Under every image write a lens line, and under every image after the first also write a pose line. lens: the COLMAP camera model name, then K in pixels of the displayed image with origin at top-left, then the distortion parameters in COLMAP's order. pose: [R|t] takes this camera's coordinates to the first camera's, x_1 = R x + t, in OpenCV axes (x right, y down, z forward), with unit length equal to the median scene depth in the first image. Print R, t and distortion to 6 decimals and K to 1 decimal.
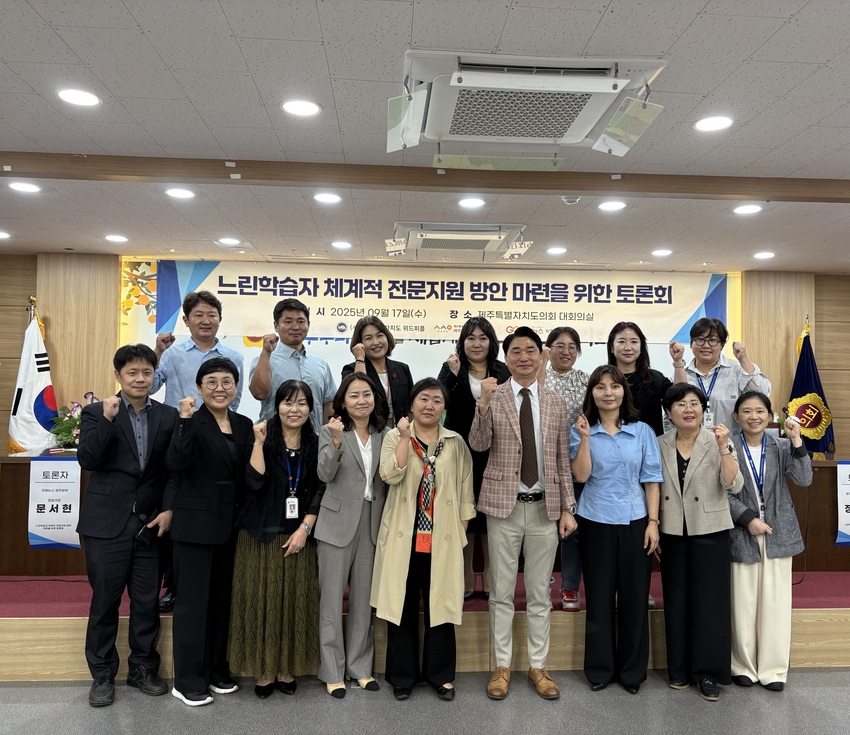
lens RADIAL K [[747.2, 0, 445.5], [0, 747.2, 368.7], [0, 0, 1]] dist [0.067307, -0.094859]
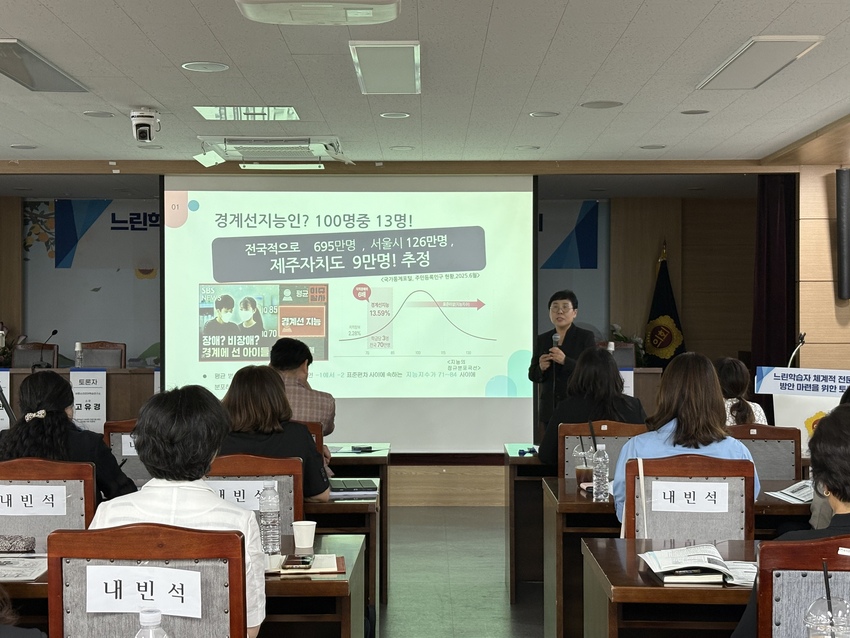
lens RADIAL K [[1361.5, 0, 417.9], [0, 1361.5, 315.9], [0, 0, 1]] dist [0.144635, 0.000000]
pose [[0.996108, -0.011405, -0.087398, 0.303042], [0.013397, 0.999663, 0.022235, -0.013907], [0.087115, -0.023320, 0.995925, -0.913308]]
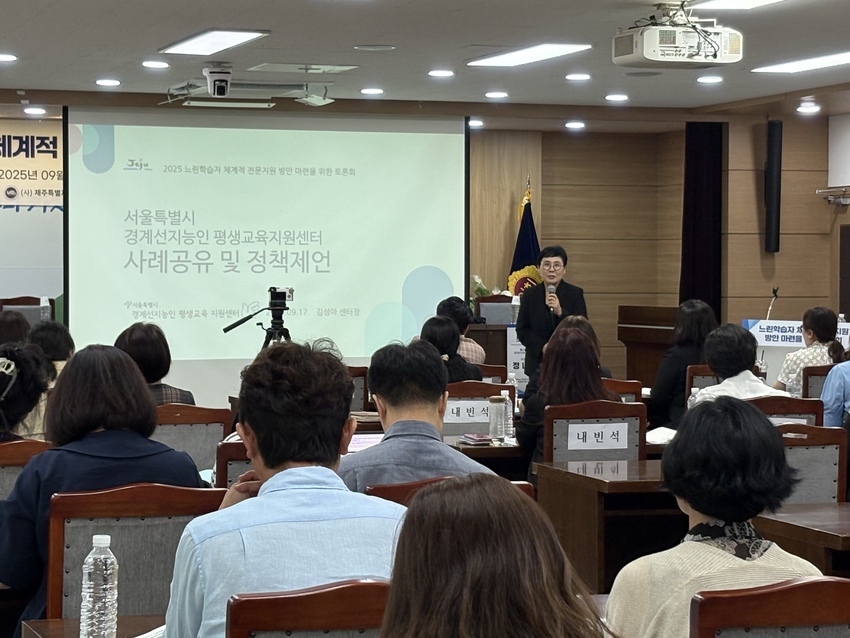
lens RADIAL K [[2383.5, 0, 420.9], [0, 2383.5, 317.8], [0, 0, 1]] dist [0.252298, 0.000000]
pose [[0.971226, -0.012313, 0.237841, -0.338522], [-0.000526, 0.998549, 0.053843, -0.060317], [-0.238159, -0.052419, 0.969810, -1.784663]]
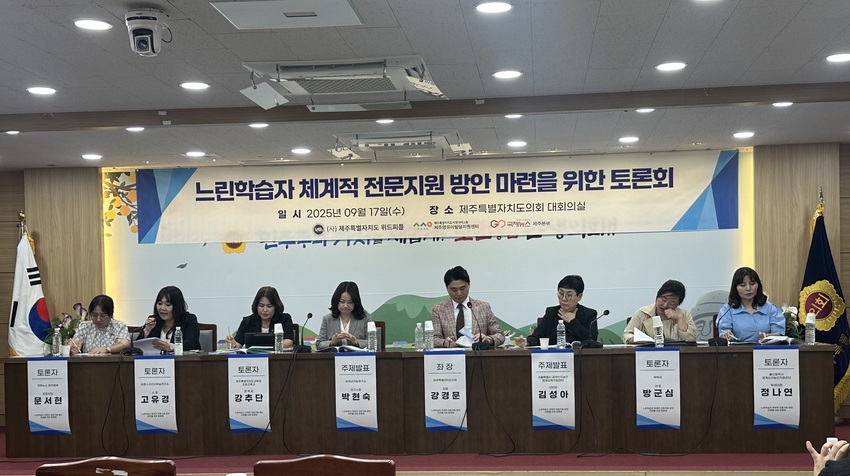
lens RADIAL K [[1167.6, 0, 425.6], [0, 1167.6, 312.5], [0, 0, 1]] dist [0.123712, 0.000000]
pose [[0.983162, -0.029163, -0.180396, 0.267611], [0.037036, 0.998496, 0.040429, -0.003819], [0.178946, -0.046430, 0.982763, -0.469439]]
